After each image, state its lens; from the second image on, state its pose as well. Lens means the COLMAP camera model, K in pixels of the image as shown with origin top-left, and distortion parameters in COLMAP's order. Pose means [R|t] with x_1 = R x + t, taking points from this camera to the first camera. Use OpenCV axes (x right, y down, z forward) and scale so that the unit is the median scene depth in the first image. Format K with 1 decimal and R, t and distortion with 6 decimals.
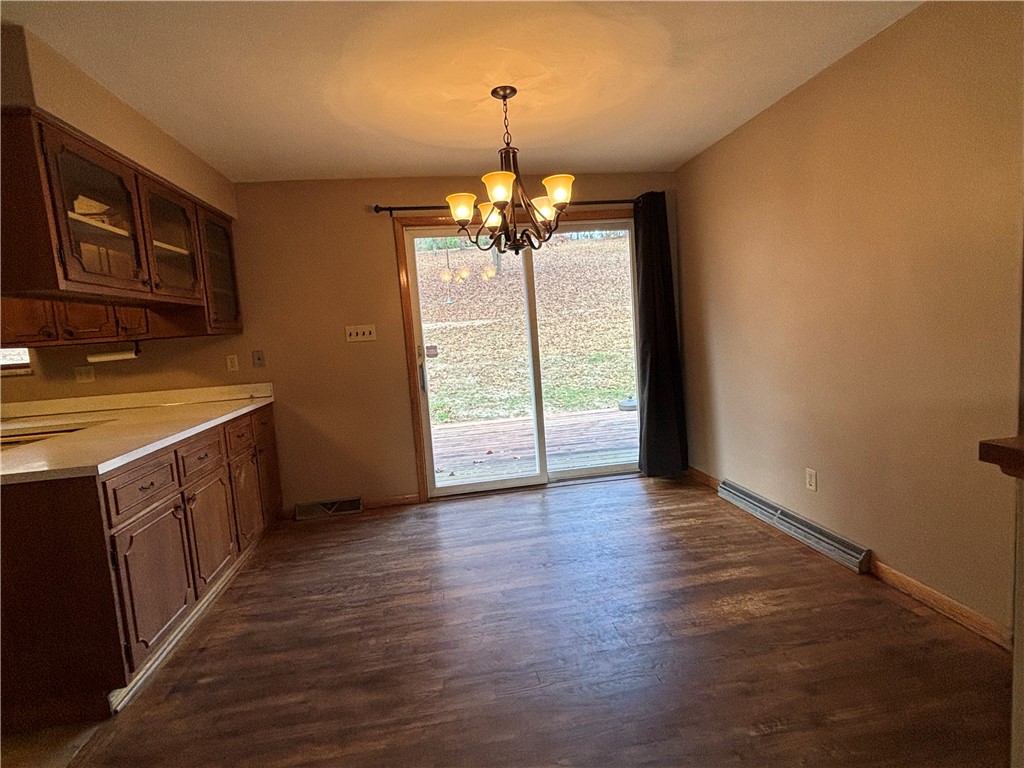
lens RADIAL K [[526.0, 0, 515.0], [0, 526.0, 379.3], [0, 0, 1]] dist [-0.000023, 0.002593]
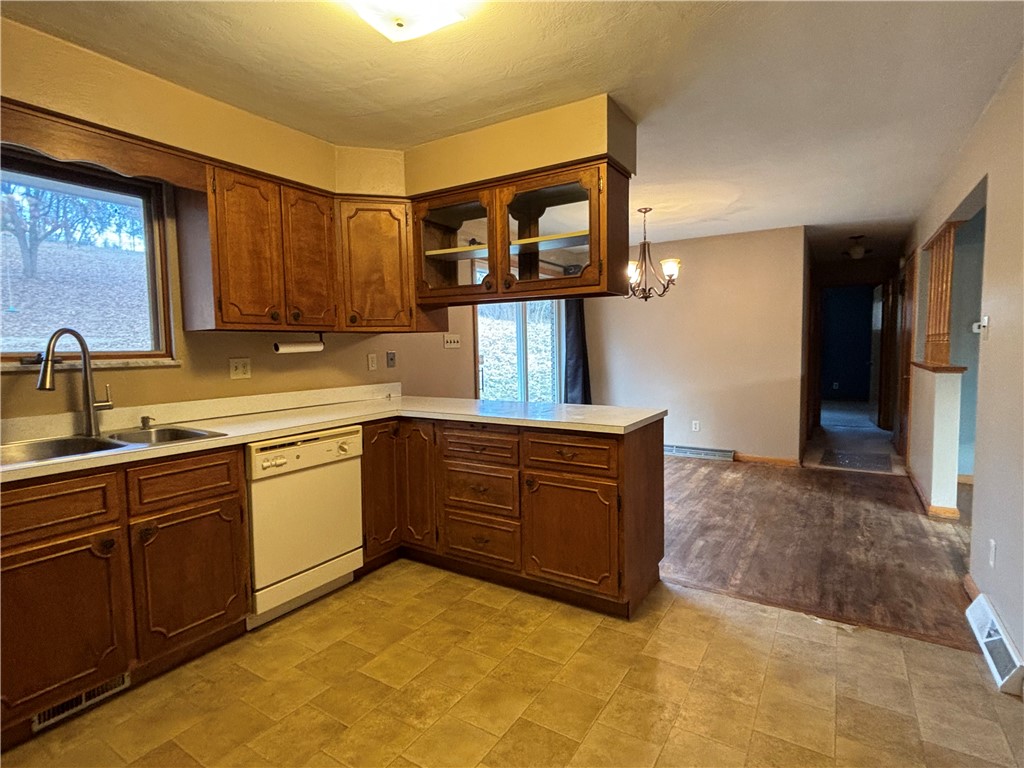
lens RADIAL K [[526.0, 0, 516.8], [0, 526.0, 381.9], [0, 0, 1]] dist [-0.000023, 0.002593]
pose [[0.645635, 0.008080, 0.763603, -1.486525], [0.046727, 0.997652, -0.050065, 0.090602], [-0.762215, 0.068004, 0.643742, 0.208492]]
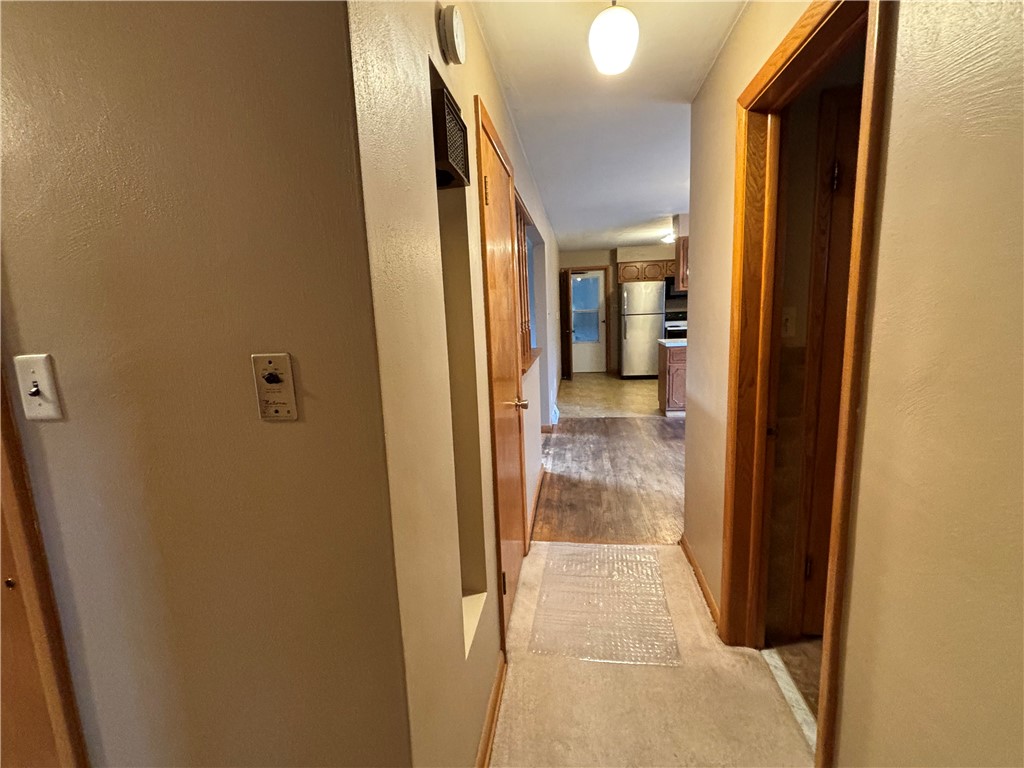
lens RADIAL K [[478.9, 0, 511.6], [0, 478.9, 384.6], [0, 0, 1]] dist [-0.000068, 0.000013]
pose [[-0.275783, 0.233123, -0.932522, 1.614048], [-0.037262, 0.966822, 0.252718, -0.216778], [0.960497, 0.104443, -0.257946, 0.558837]]
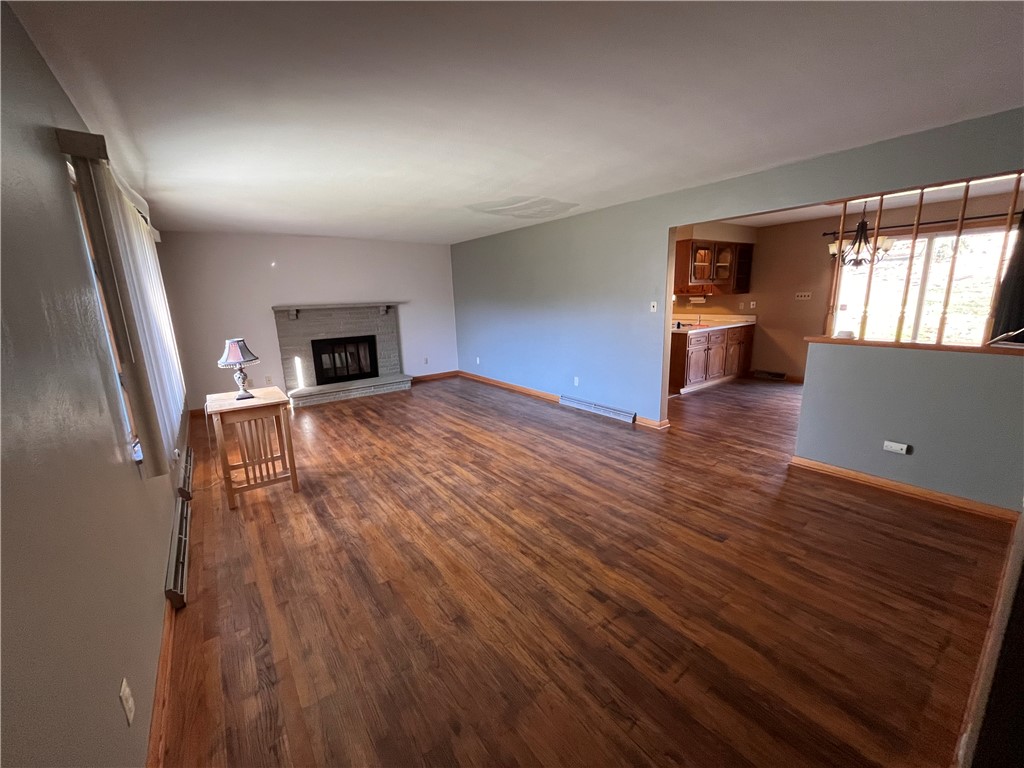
lens RADIAL K [[414.3, 0, 508.9], [0, 414.3, 383.3], [0, 0, 1]] dist [0.000131, -0.000075]
pose [[0.465287, 0.237830, -0.852611, 0.887445], [-0.085723, 0.970807, 0.224019, -0.026629], [0.880999, -0.031145, 0.472091, -1.117446]]
